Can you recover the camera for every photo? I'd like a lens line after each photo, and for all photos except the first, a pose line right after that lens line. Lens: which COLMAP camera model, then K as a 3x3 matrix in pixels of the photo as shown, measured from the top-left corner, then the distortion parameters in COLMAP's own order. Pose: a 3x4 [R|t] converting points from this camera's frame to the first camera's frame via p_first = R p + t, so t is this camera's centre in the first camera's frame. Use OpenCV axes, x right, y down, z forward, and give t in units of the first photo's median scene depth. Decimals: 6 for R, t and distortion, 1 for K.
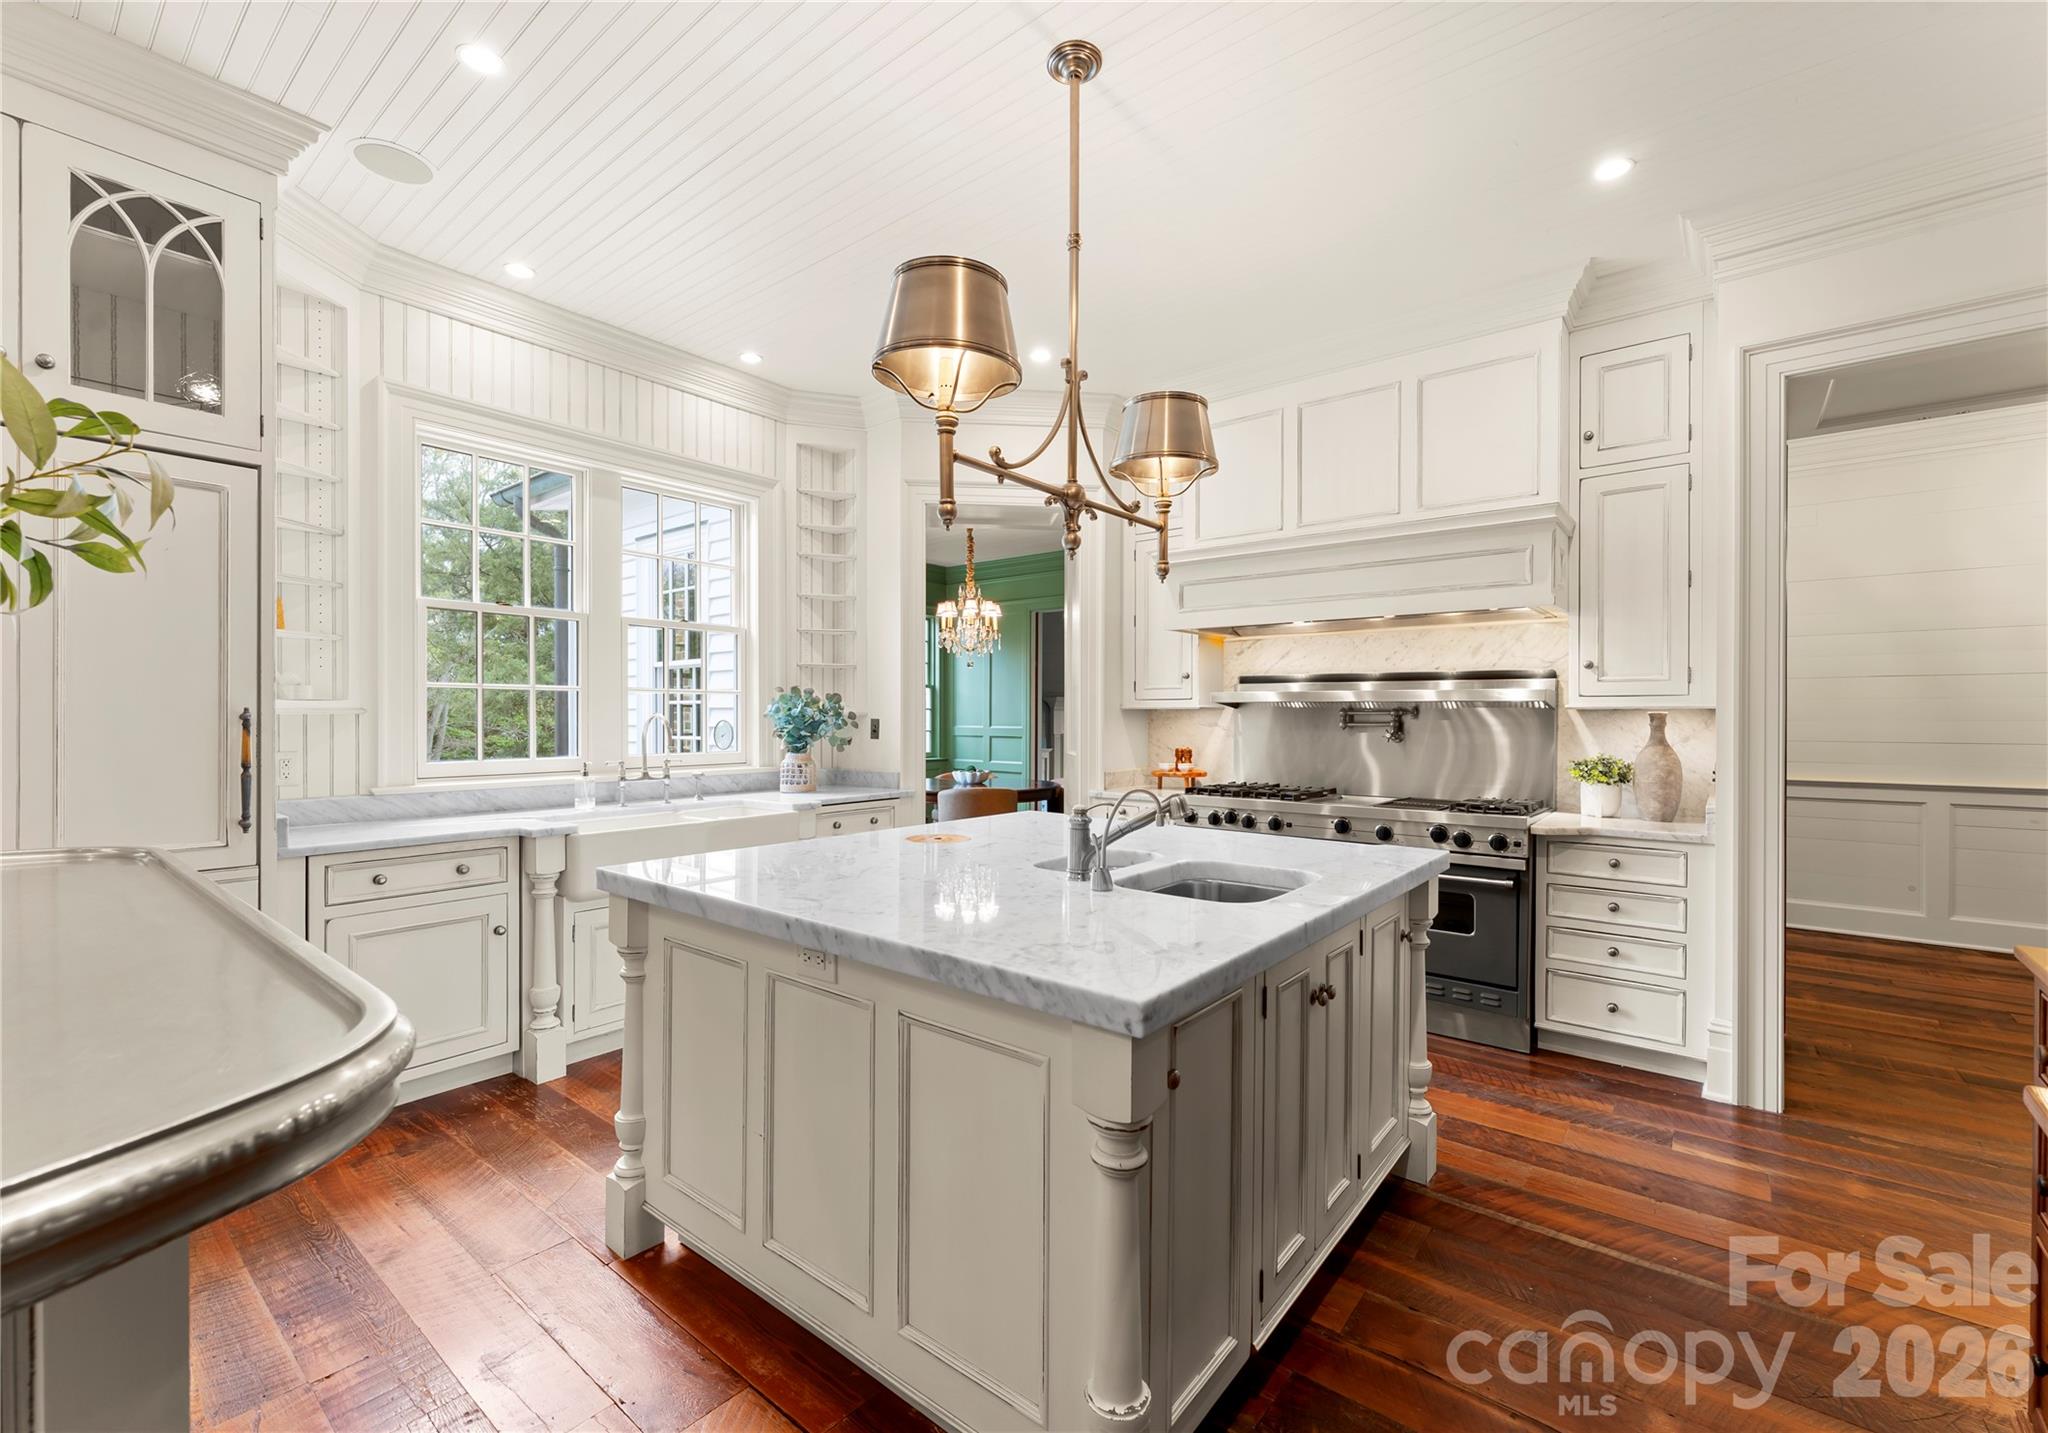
lens RADIAL K [[877.7, 0, 1016.7], [0, 877.7, 715.7], [0, 0, 1]] dist [0.000993, -0.000415]
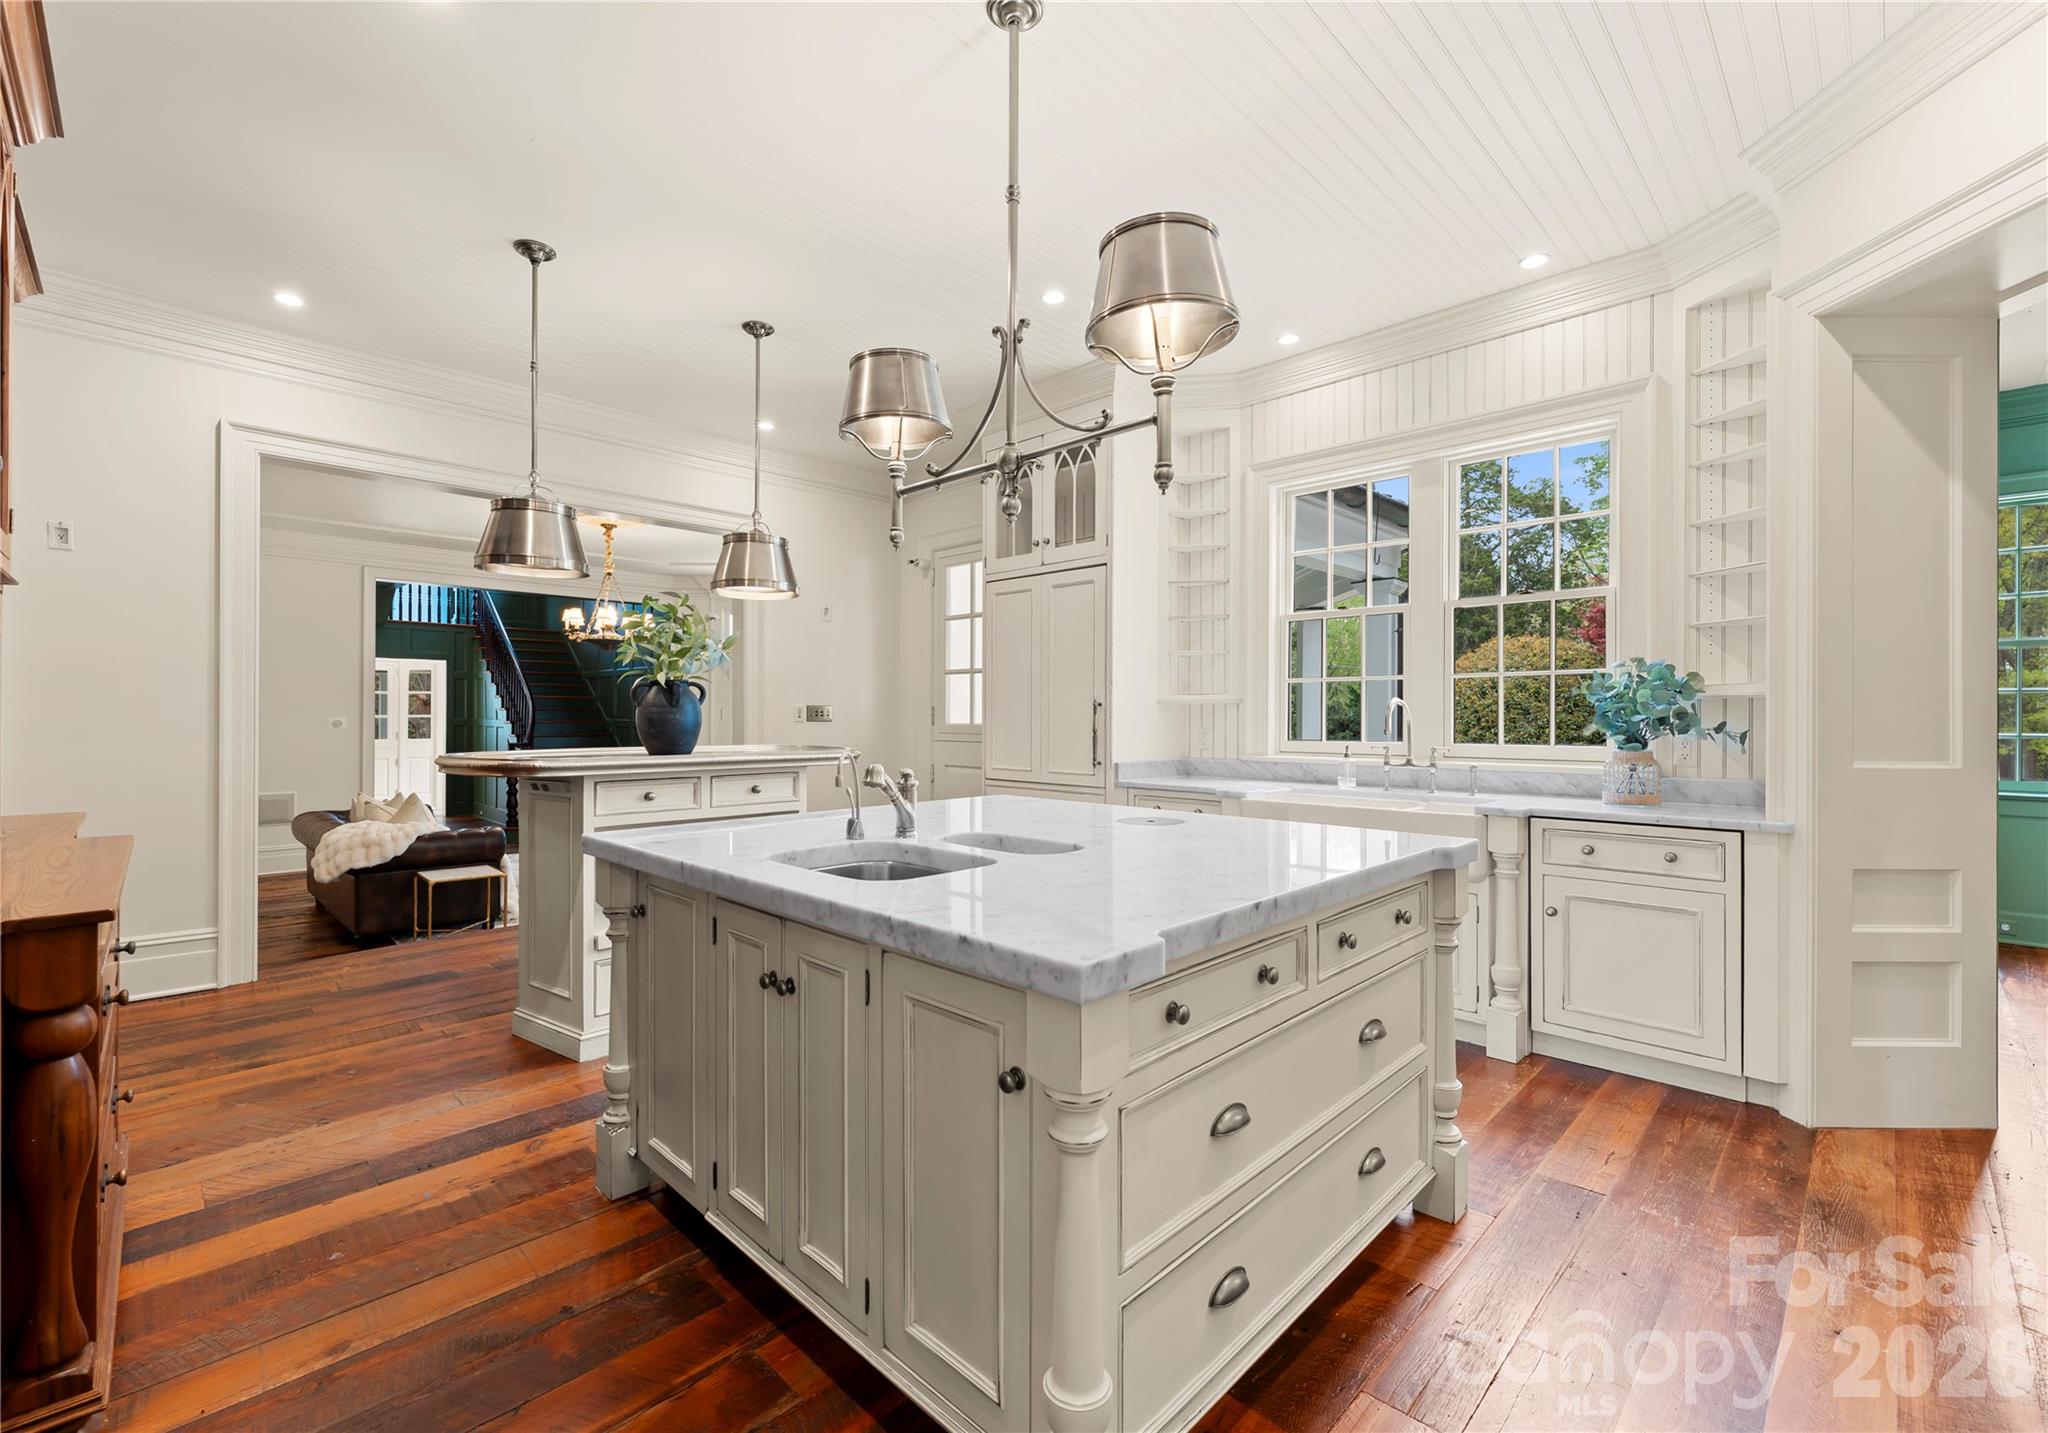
lens RADIAL K [[877.7, 0, 1016.9], [0, 877.7, 718.1], [0, 0, 1]] dist [0.000993, -0.000415]
pose [[-0.104052, -0.001461, -0.994571, 0.736541], [-0.000975, 0.999999, -0.001367, 0.024455], [0.994571, 0.000827, -0.104054, 0.803273]]
